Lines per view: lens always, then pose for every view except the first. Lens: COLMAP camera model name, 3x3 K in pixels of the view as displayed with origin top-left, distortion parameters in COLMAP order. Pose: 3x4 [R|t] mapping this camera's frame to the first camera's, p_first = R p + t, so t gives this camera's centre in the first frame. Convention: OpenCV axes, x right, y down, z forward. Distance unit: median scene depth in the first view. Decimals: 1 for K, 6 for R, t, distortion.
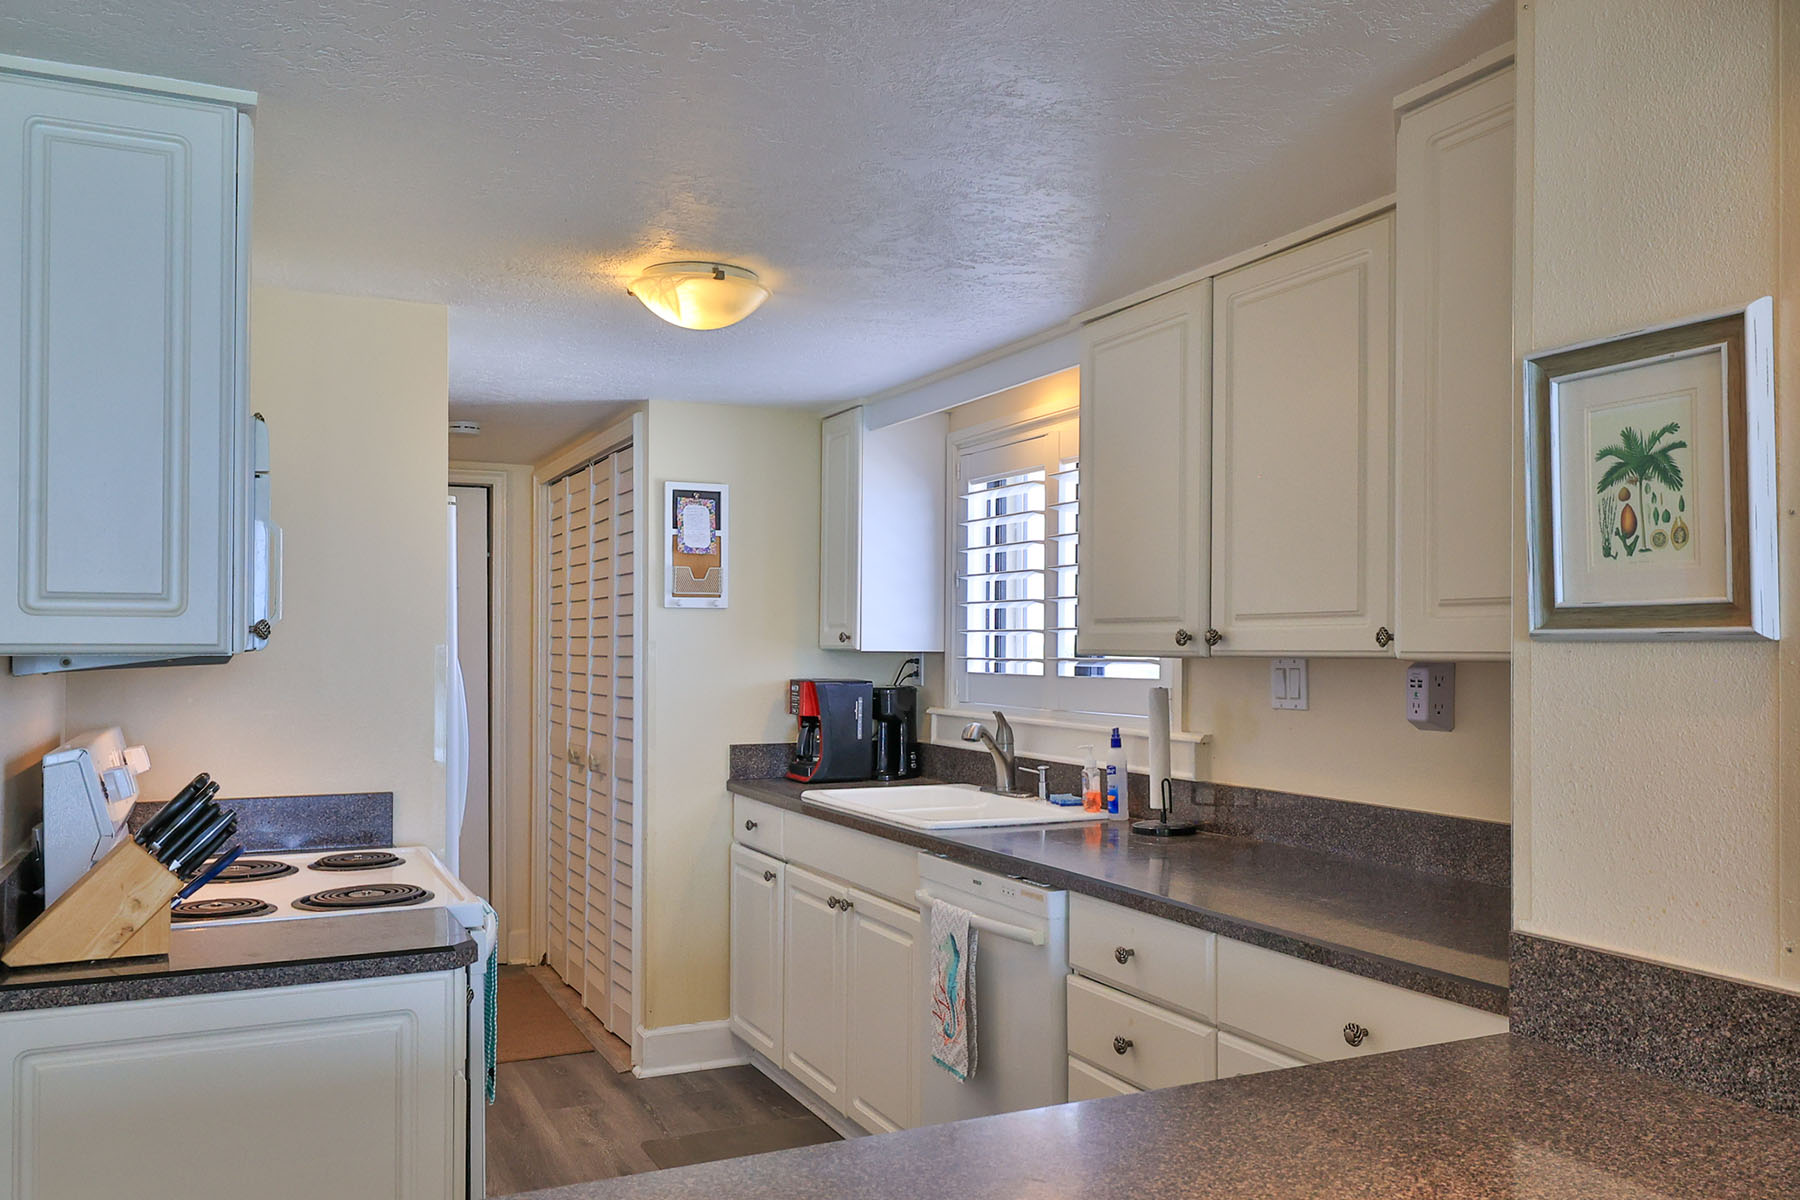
lens RADIAL K [[1400.6, 0, 897.5], [0, 1400.6, 687.0], [0, 0, 1]] dist [0.049860, -0.000046]
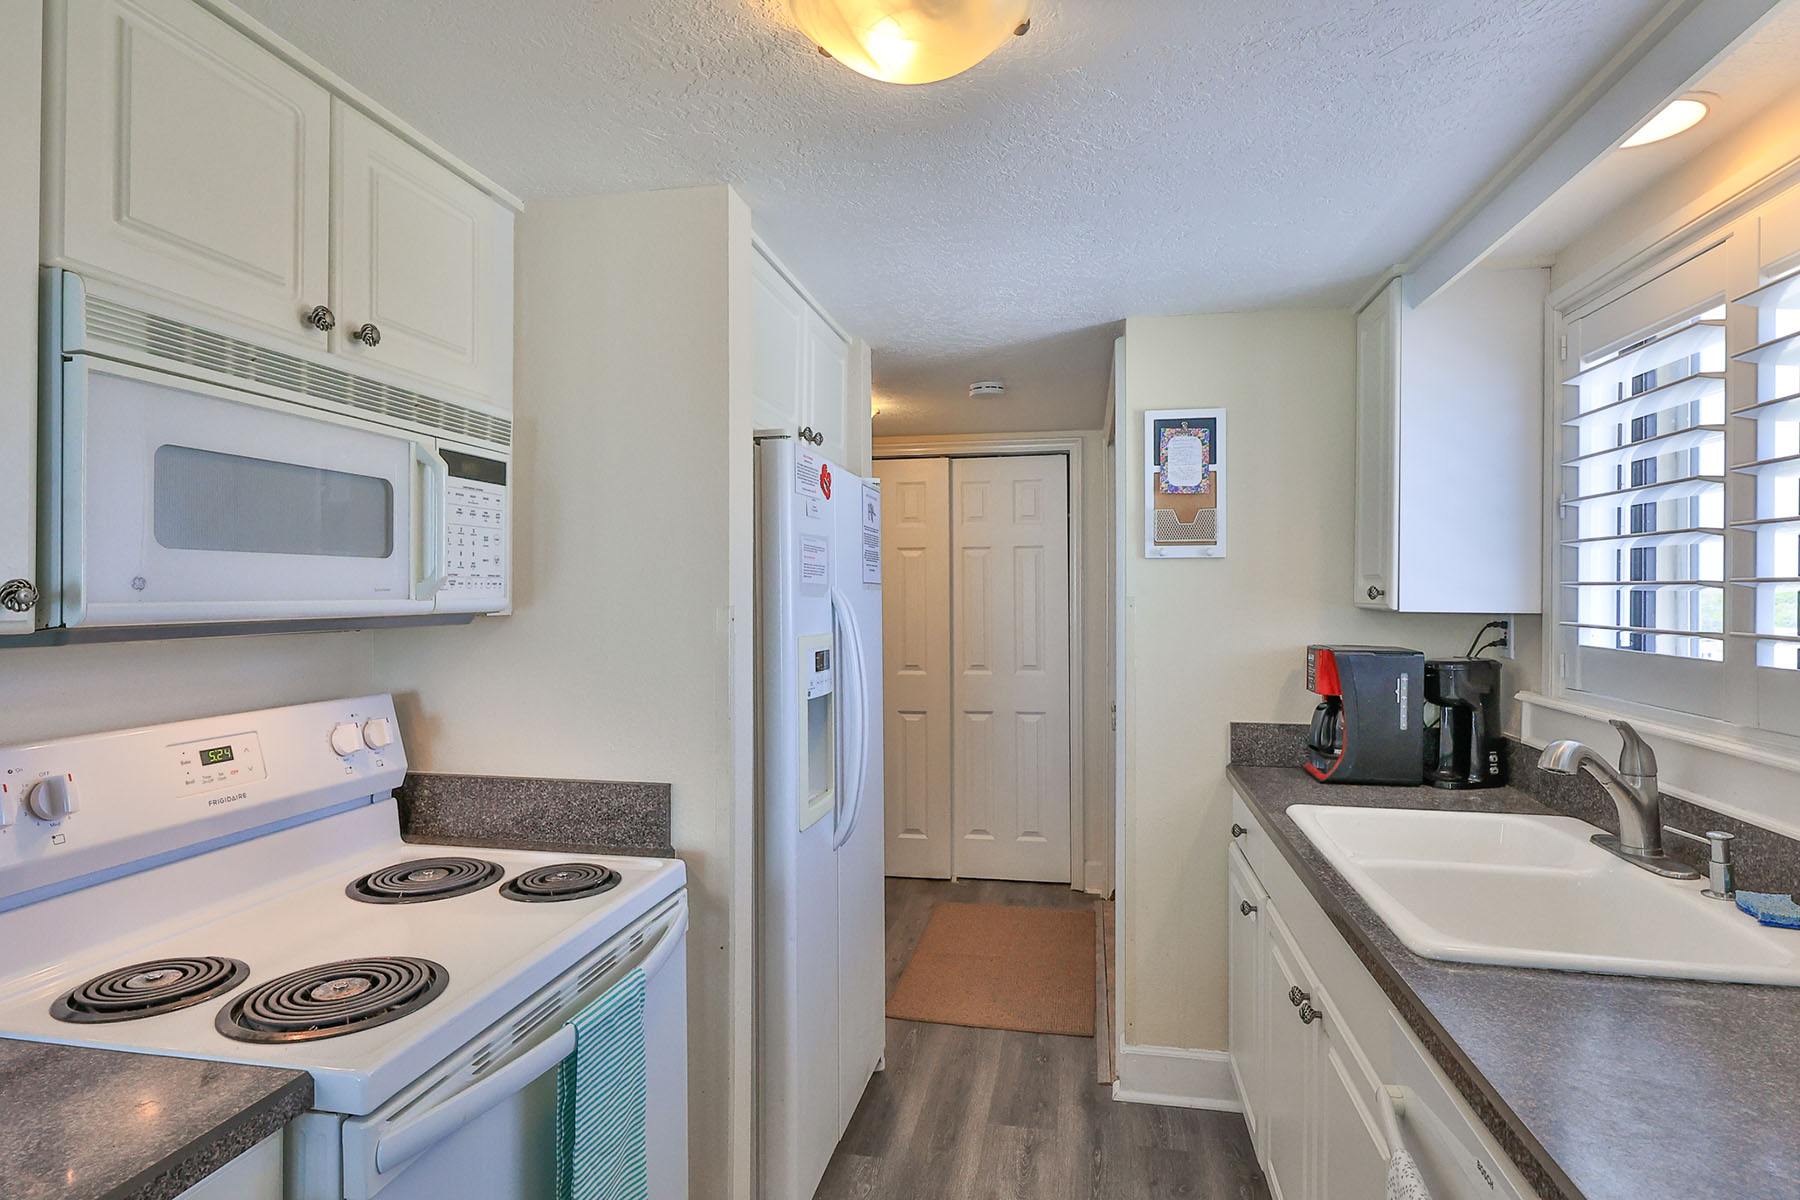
lens RADIAL K [[958.5, 0, 900.0], [0, 958.5, 600.0], [0, 0, 1]] dist [0.013758, -0.000527]
pose [[0.808514, 0.005569, -0.588451, 0.058121], [-0.018225, 0.999713, -0.015580, -0.019105], [0.588195, 0.023321, 0.808383, 0.435509]]
